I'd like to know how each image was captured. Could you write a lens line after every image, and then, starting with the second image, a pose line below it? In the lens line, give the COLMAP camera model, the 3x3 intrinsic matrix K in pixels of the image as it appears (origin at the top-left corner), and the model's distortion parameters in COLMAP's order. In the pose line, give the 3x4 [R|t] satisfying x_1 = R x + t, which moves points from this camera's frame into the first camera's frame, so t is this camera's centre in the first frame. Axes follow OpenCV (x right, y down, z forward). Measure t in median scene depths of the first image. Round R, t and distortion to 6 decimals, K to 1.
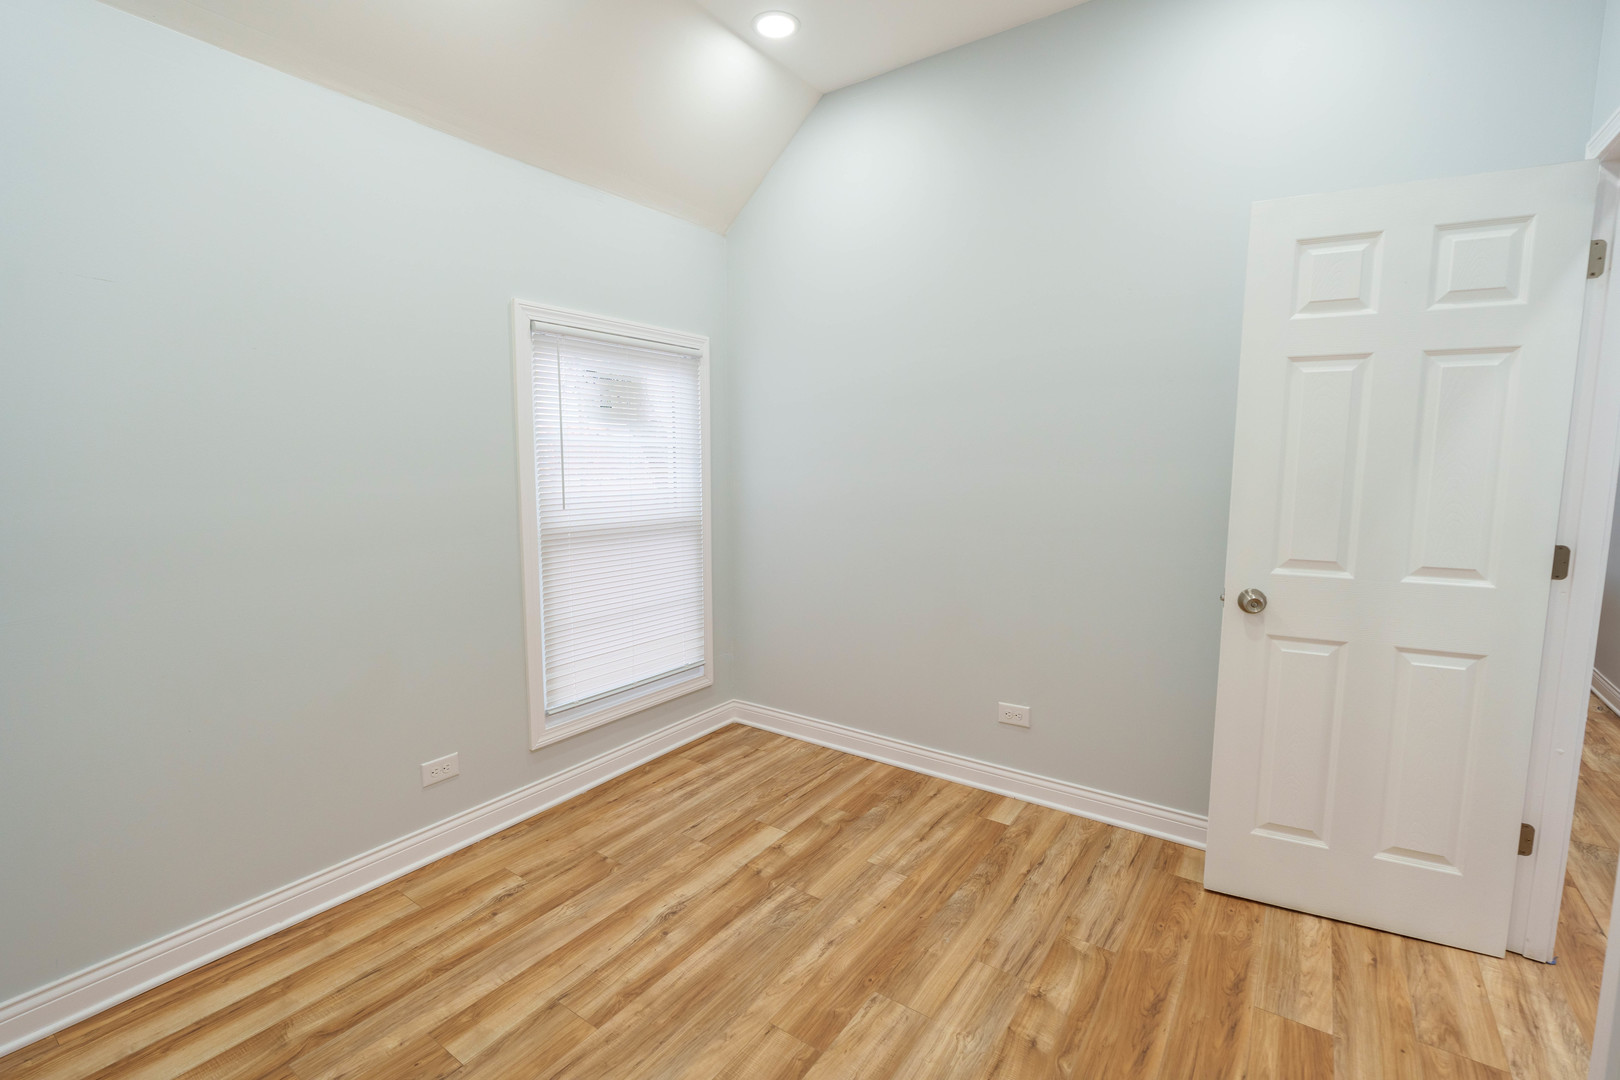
lens RADIAL K [[720.8, 0, 810.0], [0, 720.8, 540.0], [0, 0, 1]] dist [-0.000220, 0.001138]
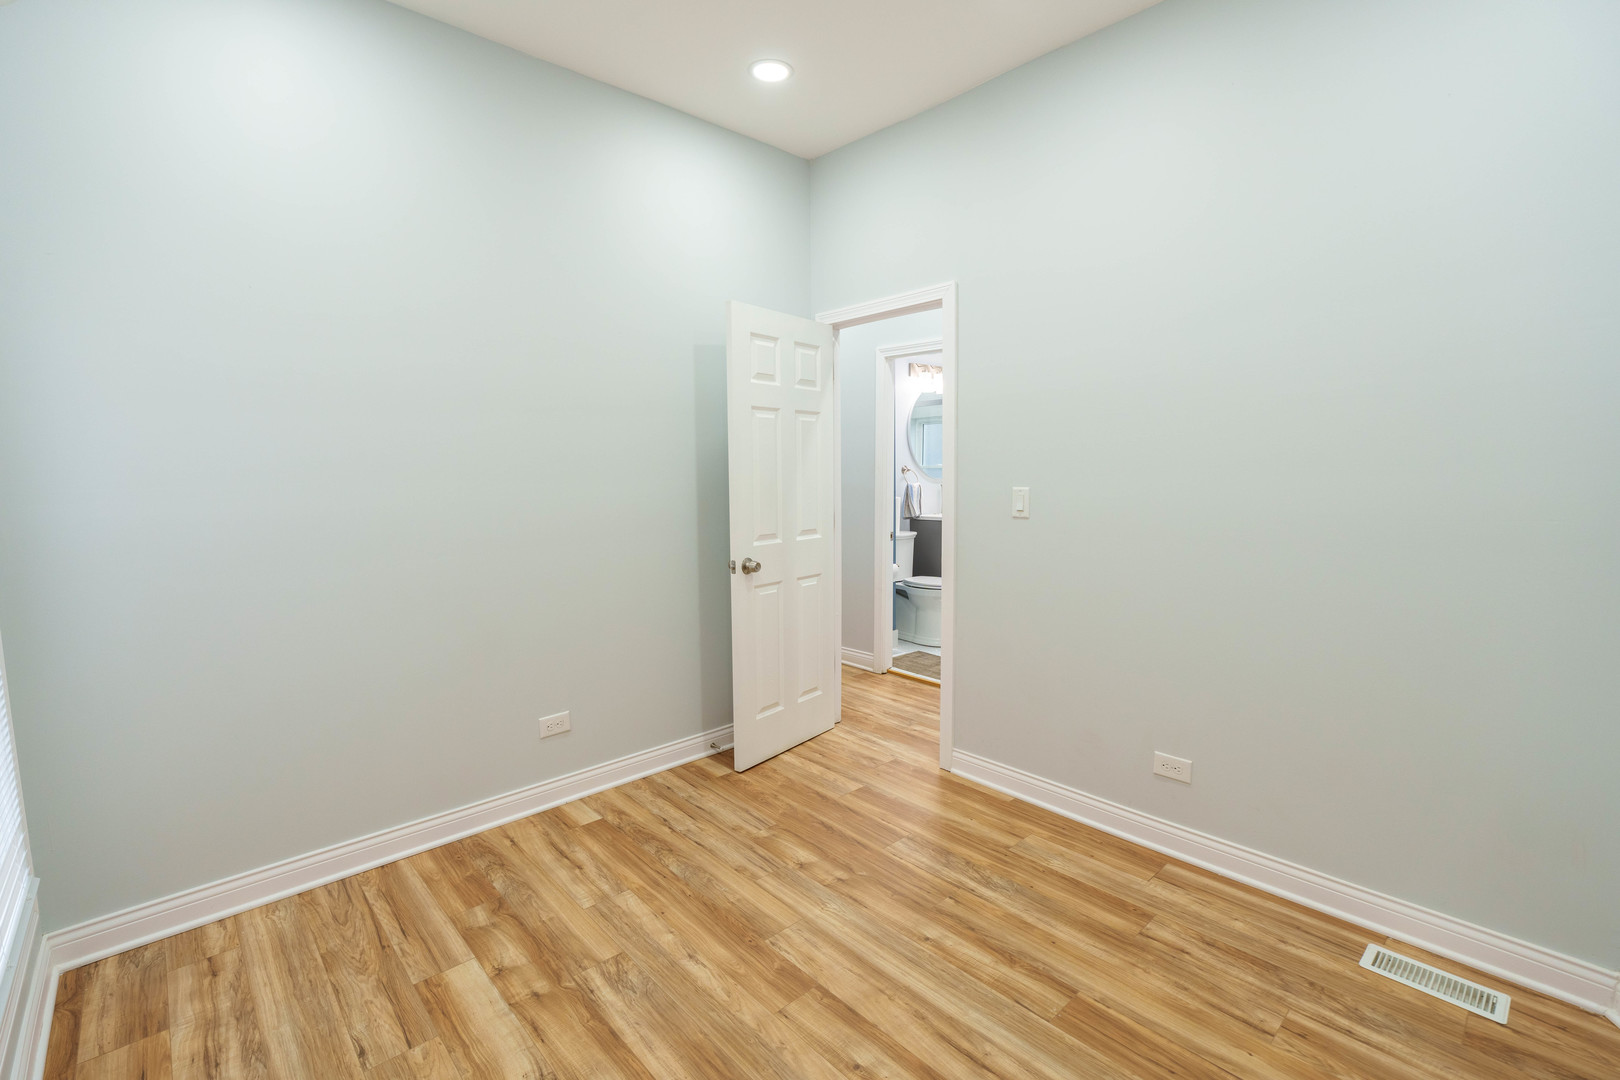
lens RADIAL K [[720.8, 0, 810.0], [0, 720.8, 540.0], [0, 0, 1]] dist [-0.000220, 0.001138]
pose [[0.213522, -0.099638, 0.971844, -0.808896], [0.120148, 0.989912, 0.075092, -0.065128], [-0.969522, 0.100731, 0.223340, 0.530829]]
